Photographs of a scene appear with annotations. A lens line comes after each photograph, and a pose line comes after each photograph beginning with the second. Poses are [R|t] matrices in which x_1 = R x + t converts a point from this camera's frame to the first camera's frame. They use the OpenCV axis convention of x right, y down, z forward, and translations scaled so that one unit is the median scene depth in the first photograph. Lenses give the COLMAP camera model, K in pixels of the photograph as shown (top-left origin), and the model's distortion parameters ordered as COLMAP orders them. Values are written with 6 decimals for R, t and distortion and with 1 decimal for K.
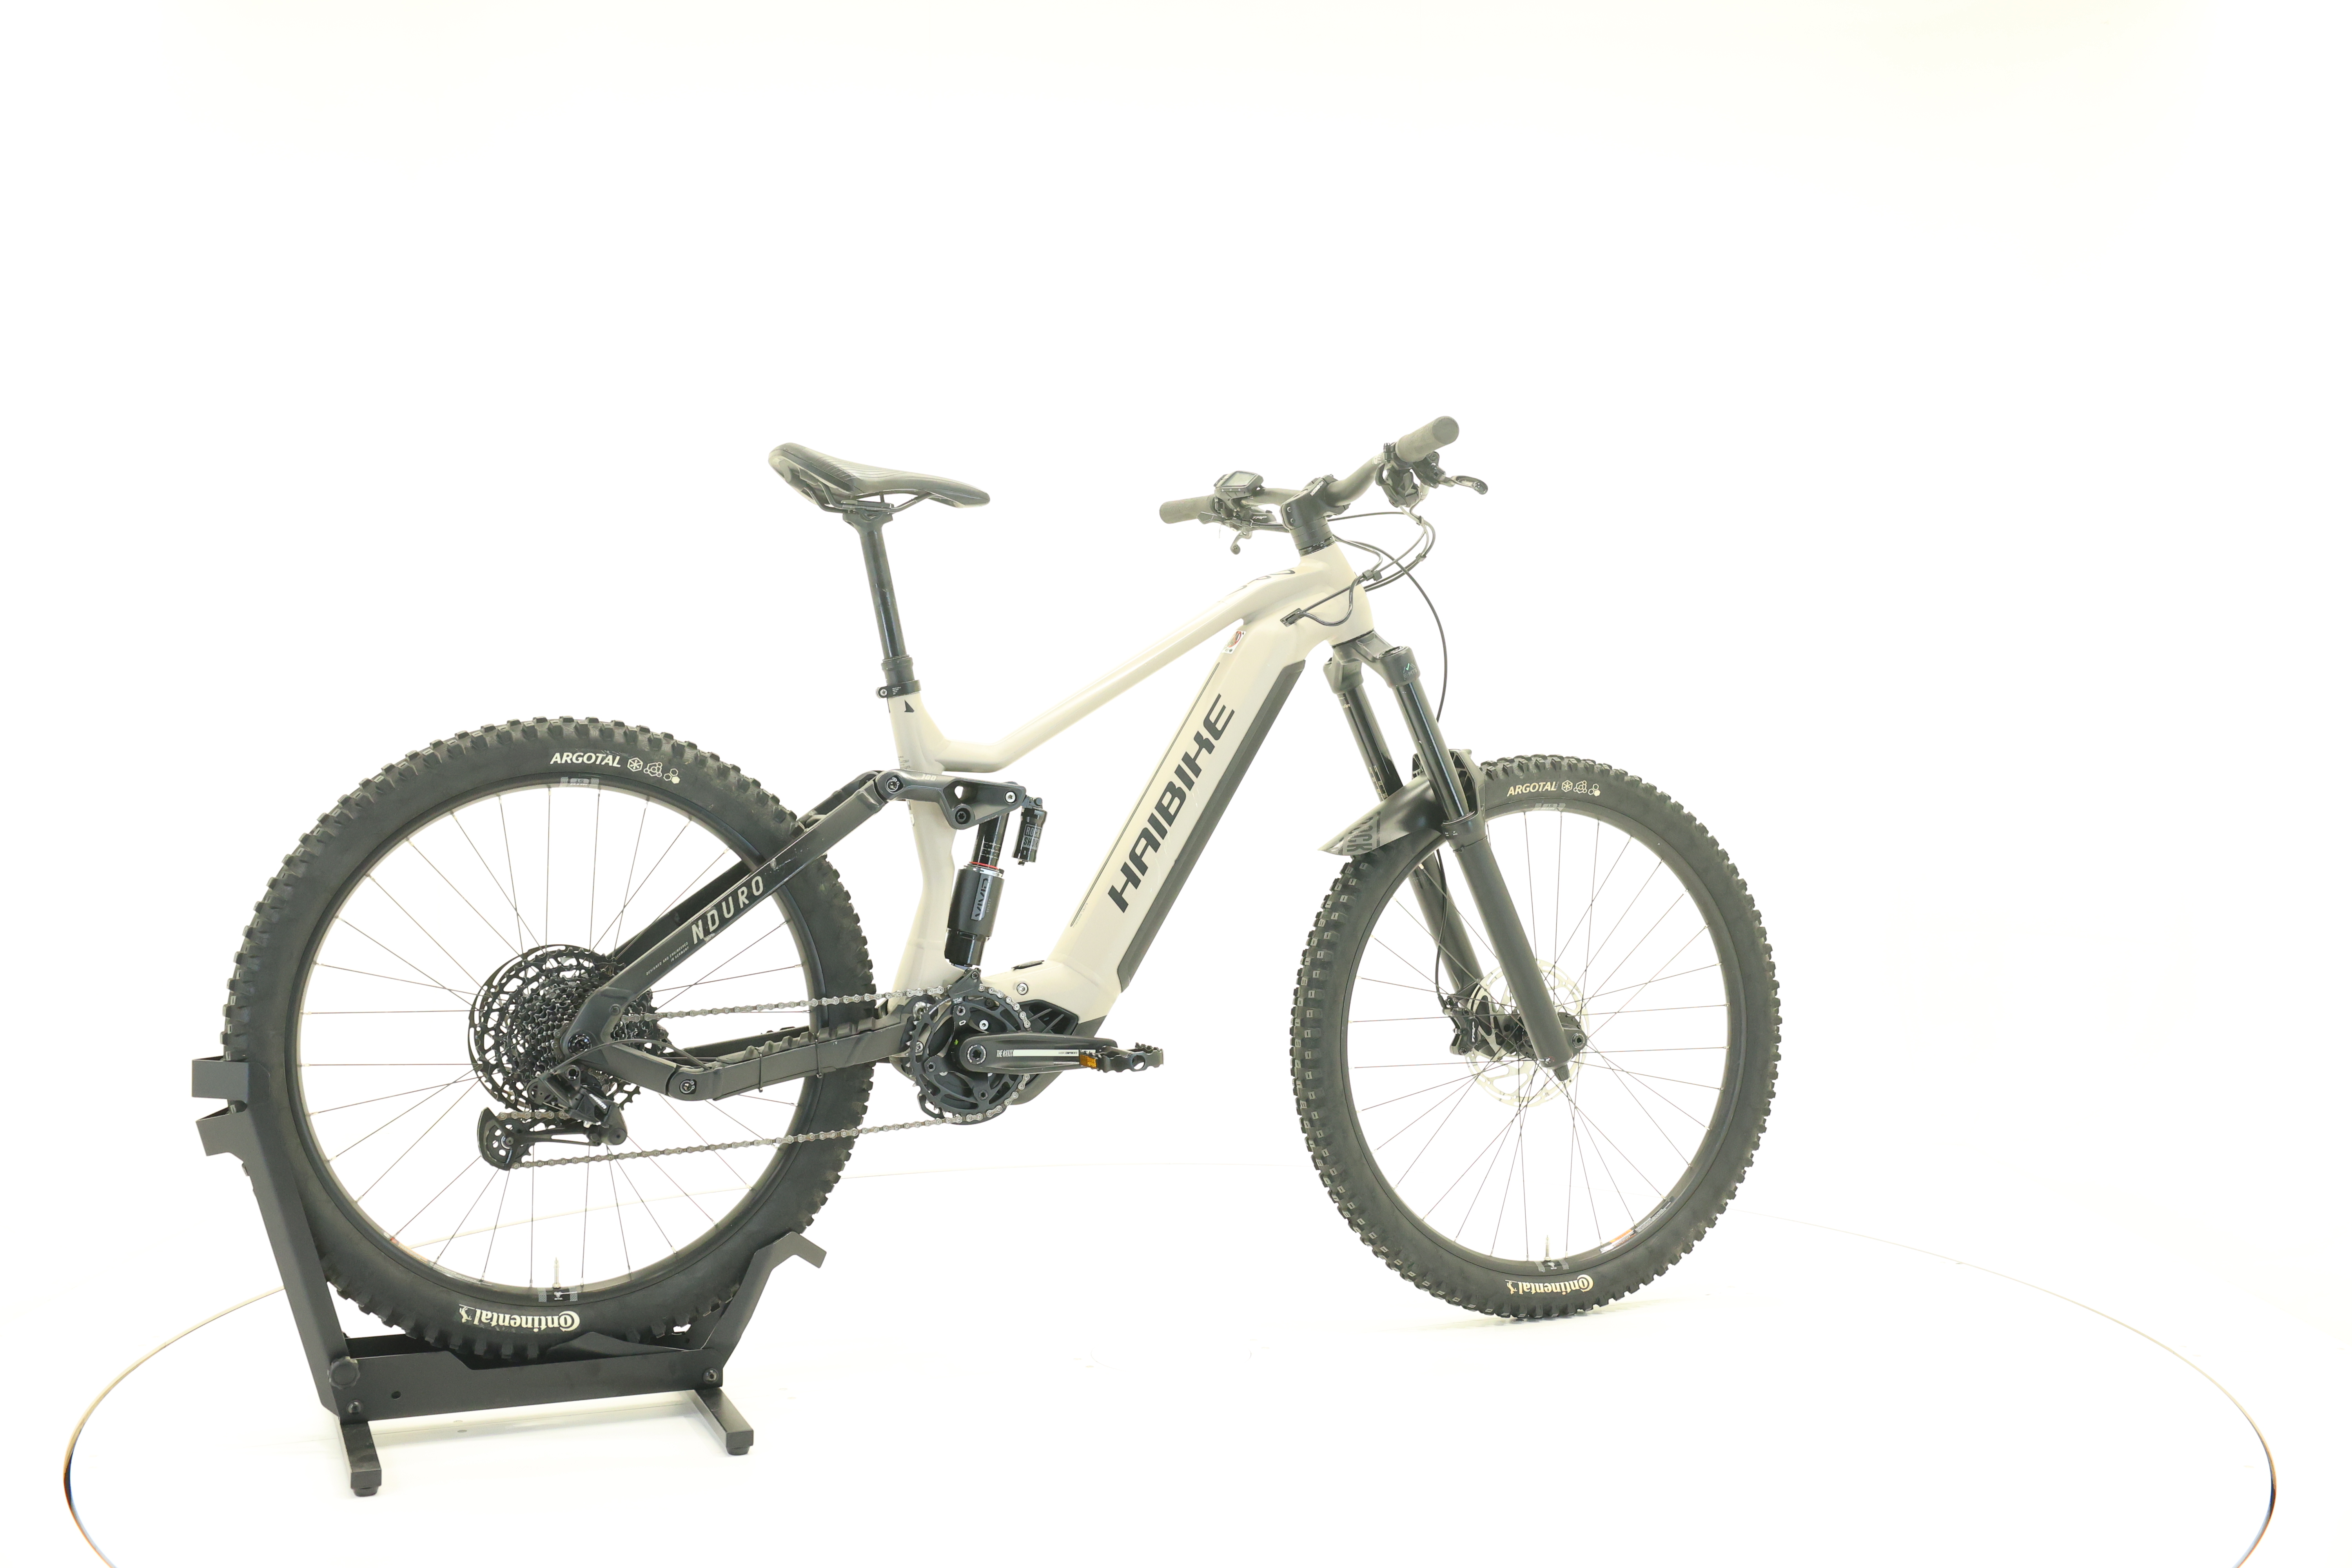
lens RADIAL K [[2388.7, 0, 1175.7], [0, 2388.7, 778.2], [0, 0, 1]] dist [-0.017510, 0.000000]
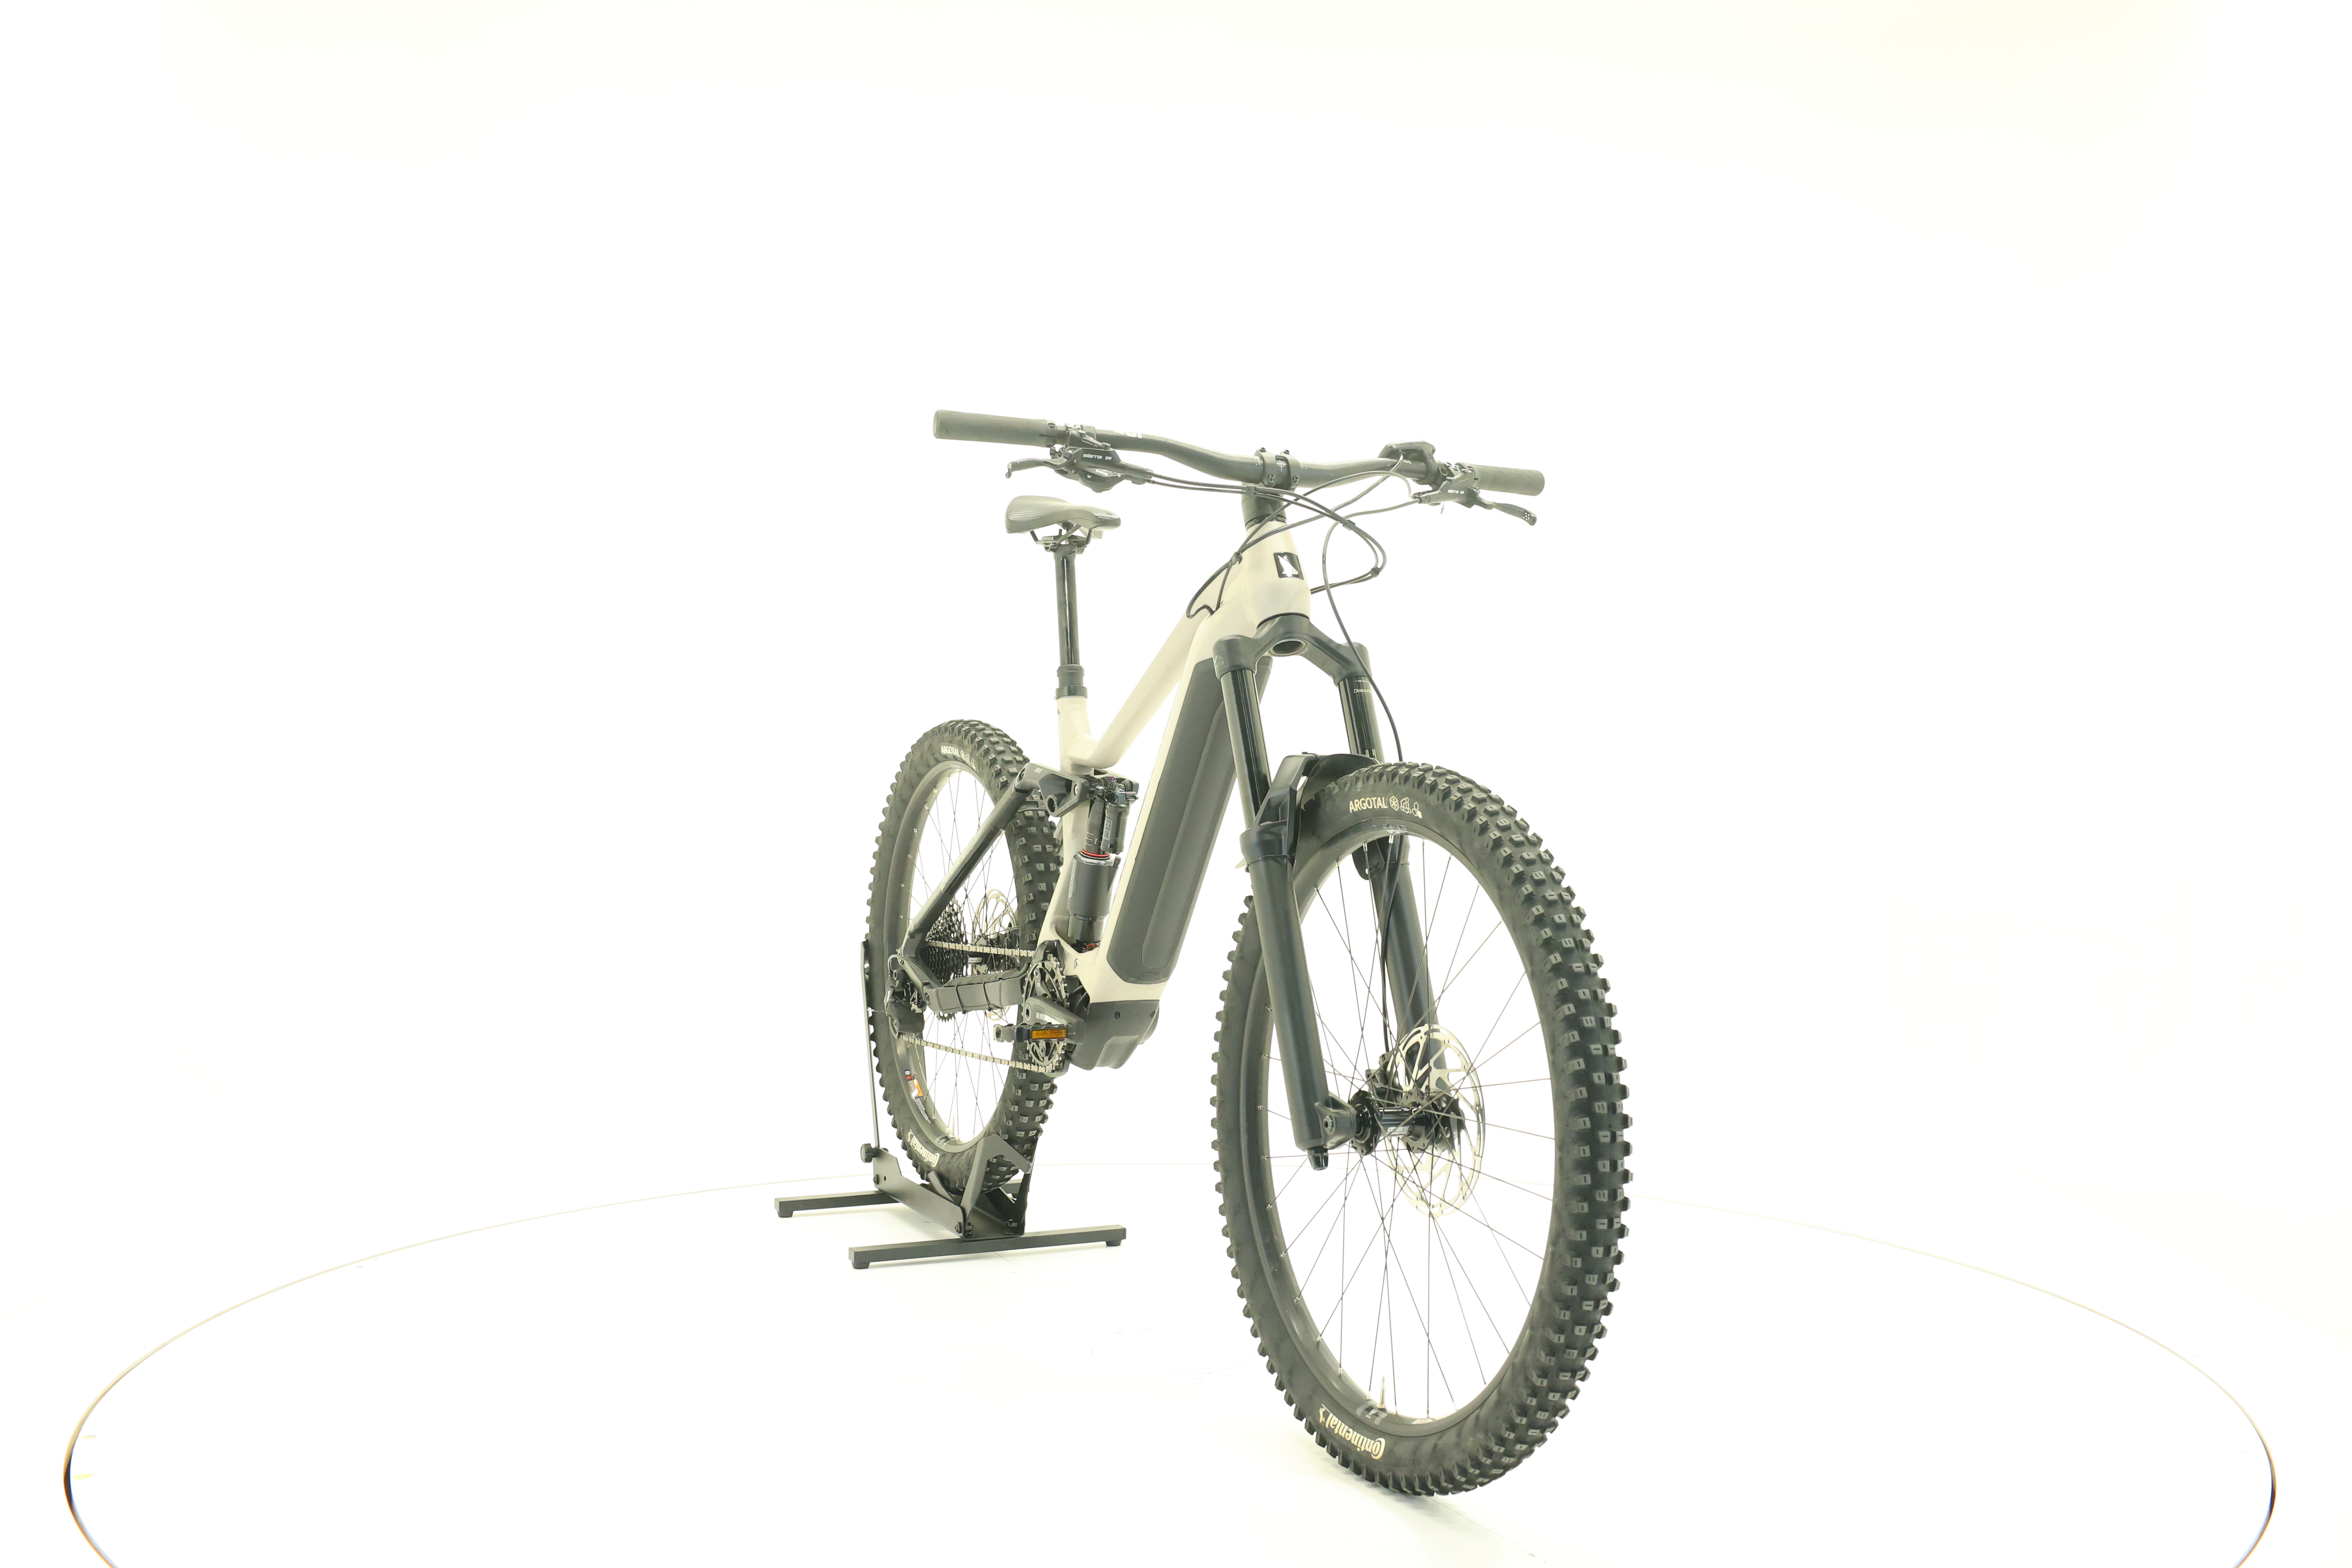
lens RADIAL K [[2388.7, 0, 1145.8], [0, 2388.7, 779.7], [0, 0, 1]] dist [-0.017510, 0.000000]
pose [[0.031696, 0.019198, -0.999313, 1.043805], [-0.025742, 0.999500, 0.018385, -0.018272], [0.999166, 0.025142, 0.032175, 1.000638]]
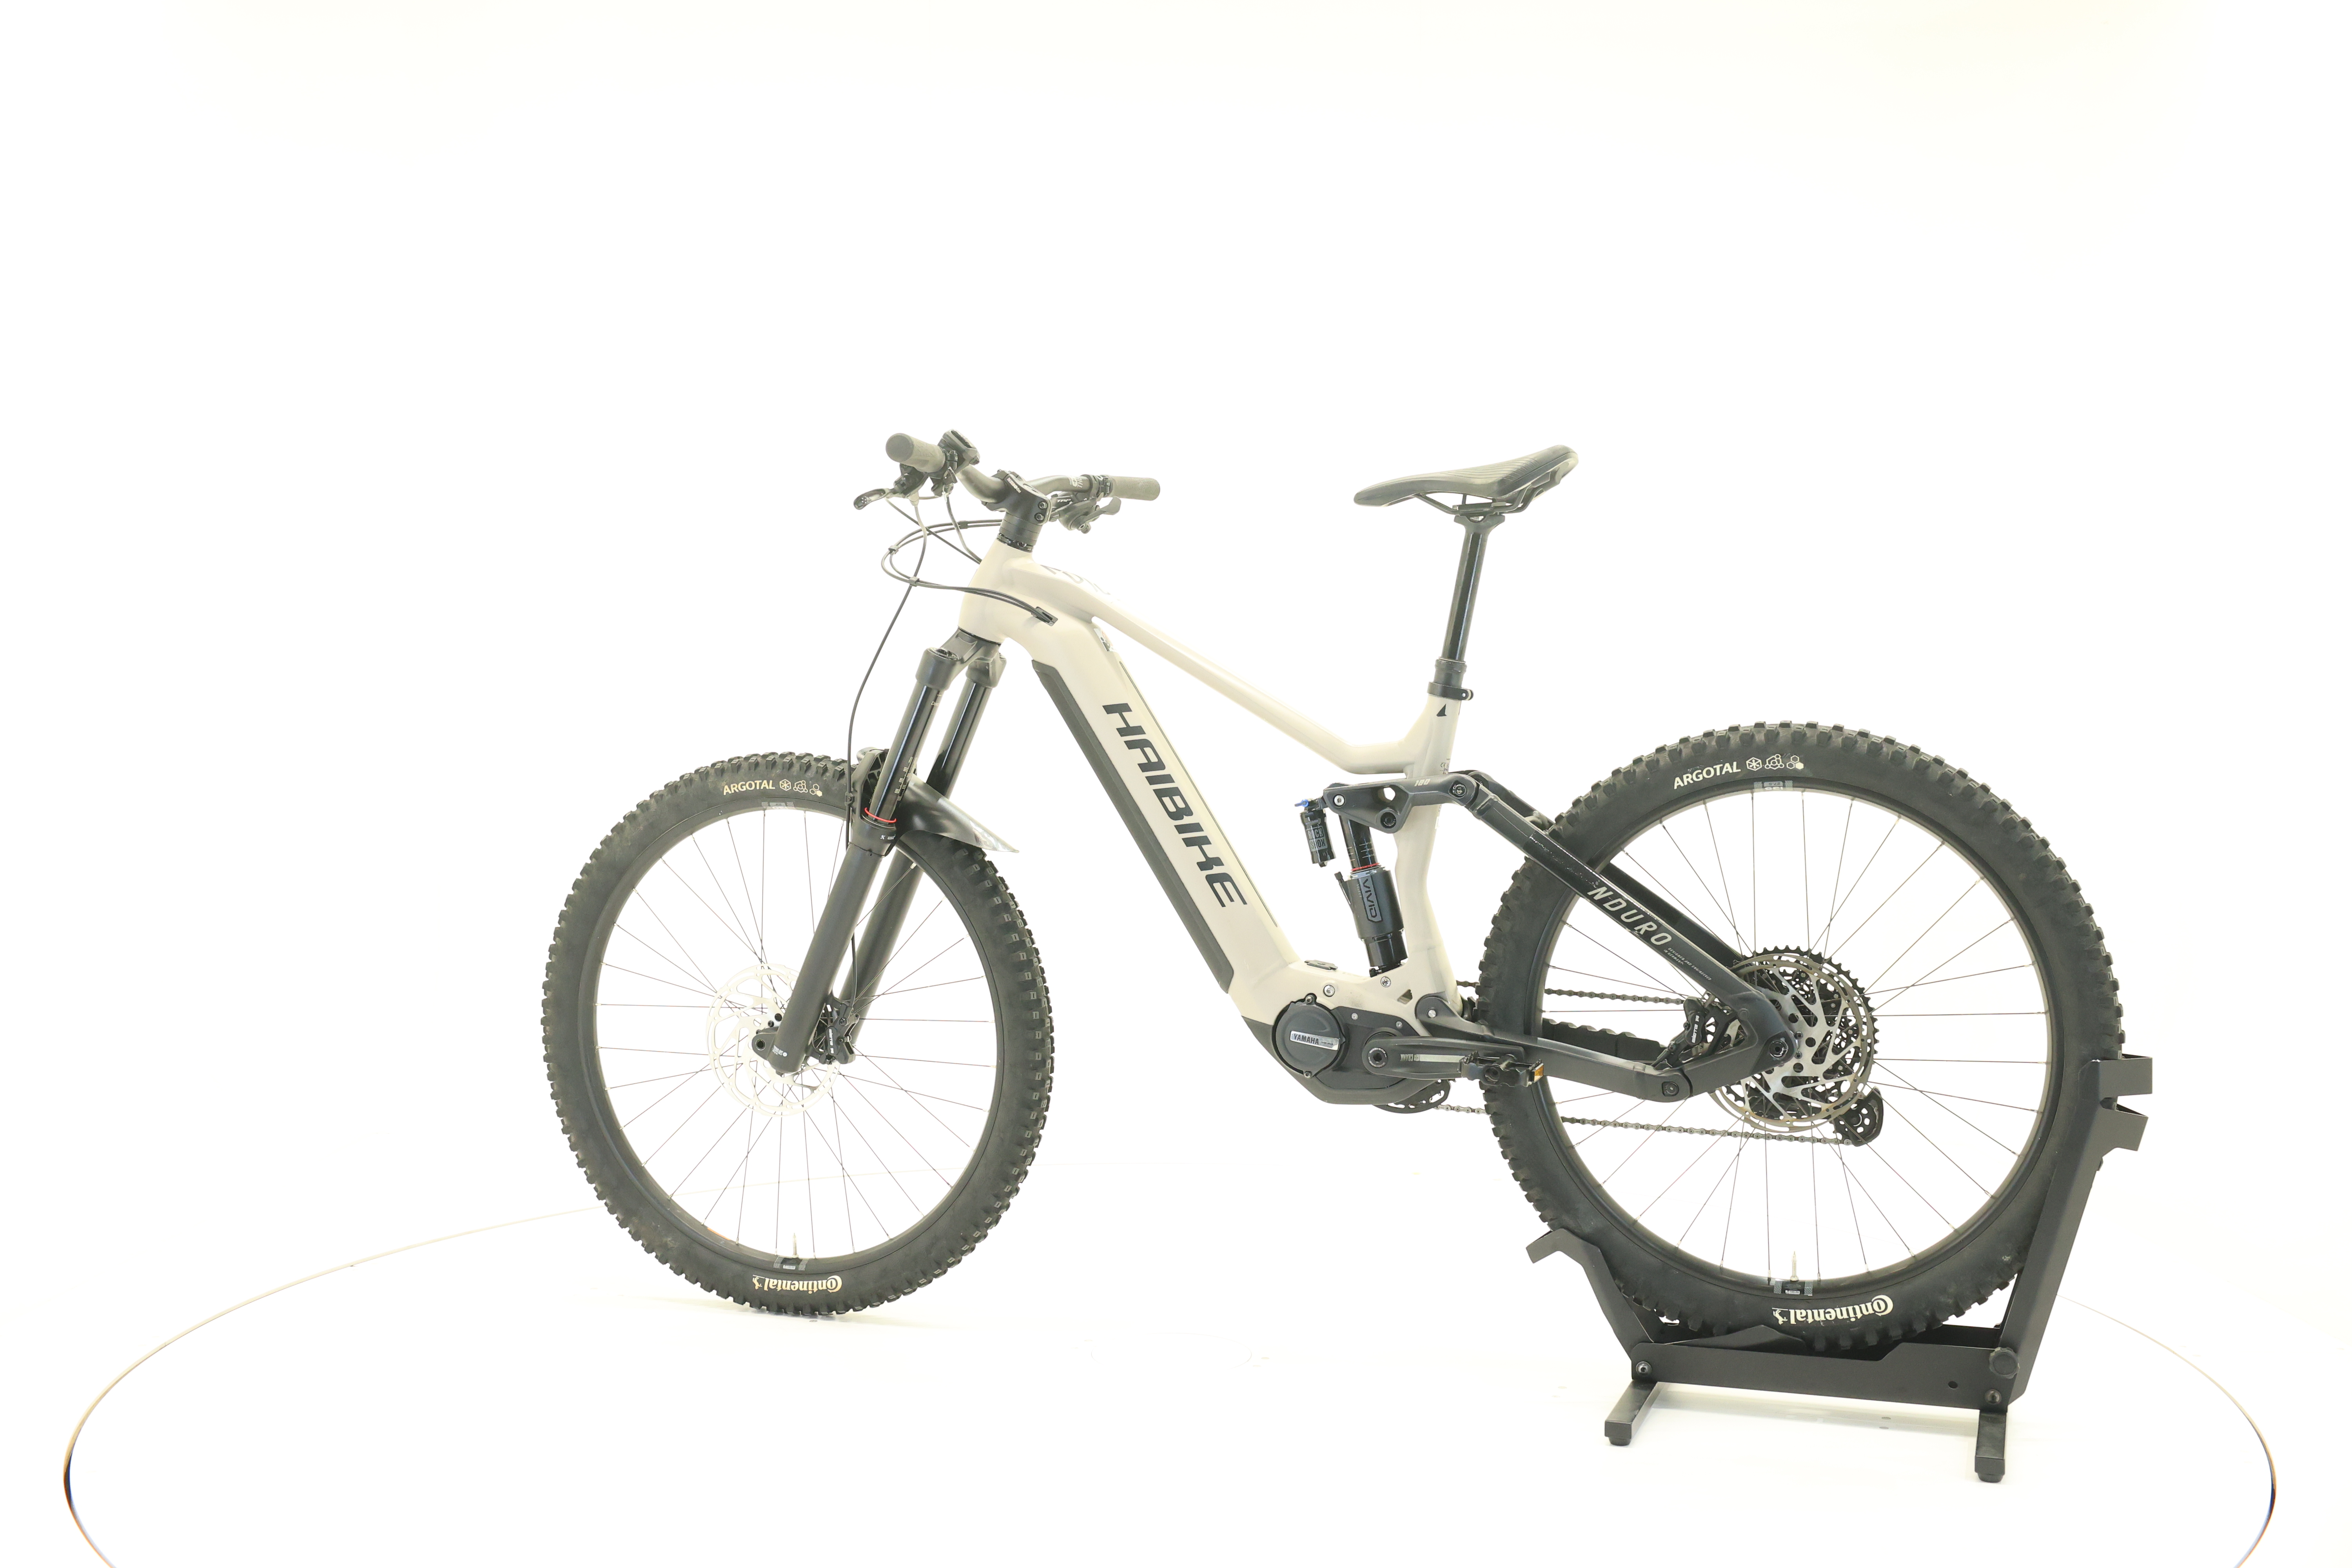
lens RADIAL K [[2388.7, 0, 1174.5], [0, 2388.7, 778.0], [0, 0, 1]] dist [-0.017510, 0.000000]
pose [[-0.731386, -0.022330, 0.681598, -0.714177], [0.007854, 0.999122, 0.041160, -0.043148], [-0.681918, 0.035457, -0.730569, 1.810847]]
